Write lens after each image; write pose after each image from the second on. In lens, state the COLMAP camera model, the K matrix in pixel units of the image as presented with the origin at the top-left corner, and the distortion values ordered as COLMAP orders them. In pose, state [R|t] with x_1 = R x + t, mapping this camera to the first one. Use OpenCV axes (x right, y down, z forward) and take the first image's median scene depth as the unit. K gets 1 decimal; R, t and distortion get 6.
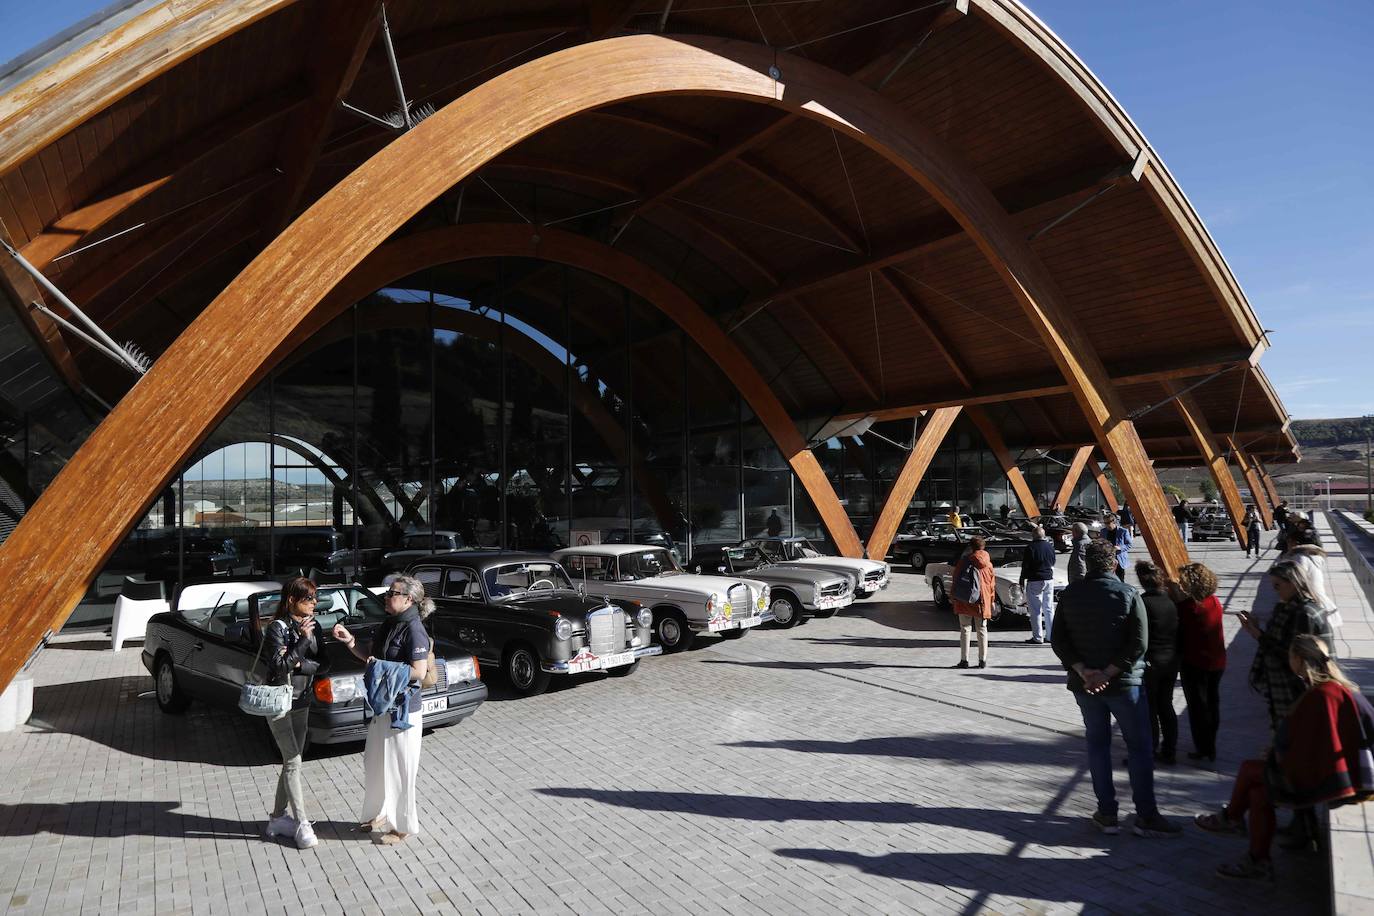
lens RADIAL K [[976.2, 0, 690.7], [0, 976.2, 468.4], [0, 0, 1]] dist [0.030669, -0.013827]
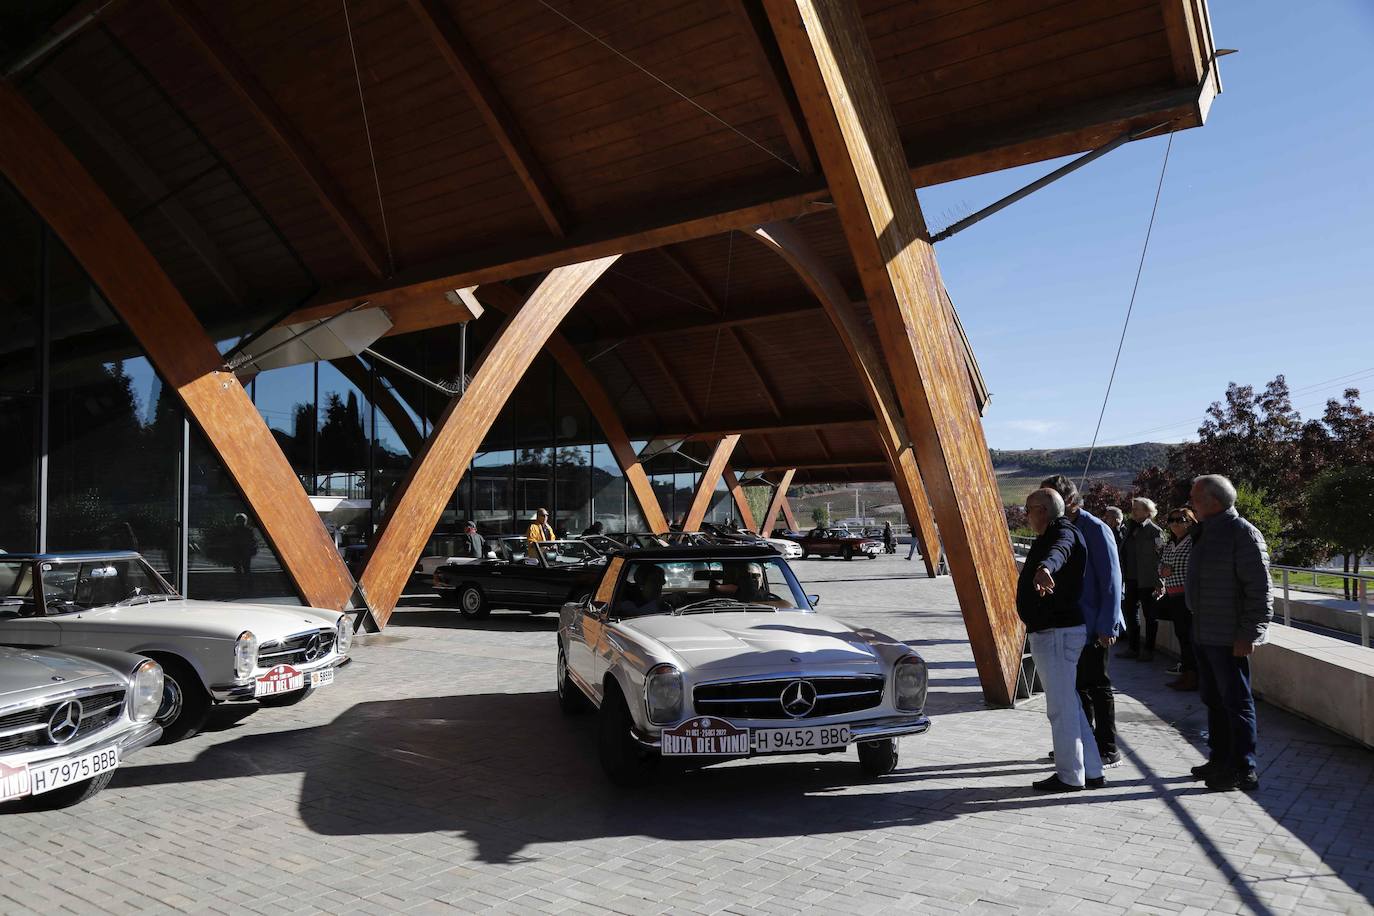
lens RADIAL K [[1054.3, 0, 711.4], [0, 1054.3, 471.1], [0, 0, 1]] dist [0.006236, -0.006042]
pose [[0.922728, 0.027767, 0.384450, 0.211743], [-0.018123, 0.999424, -0.028686, 0.058649], [-0.385025, 0.019502, 0.922700, 0.665297]]
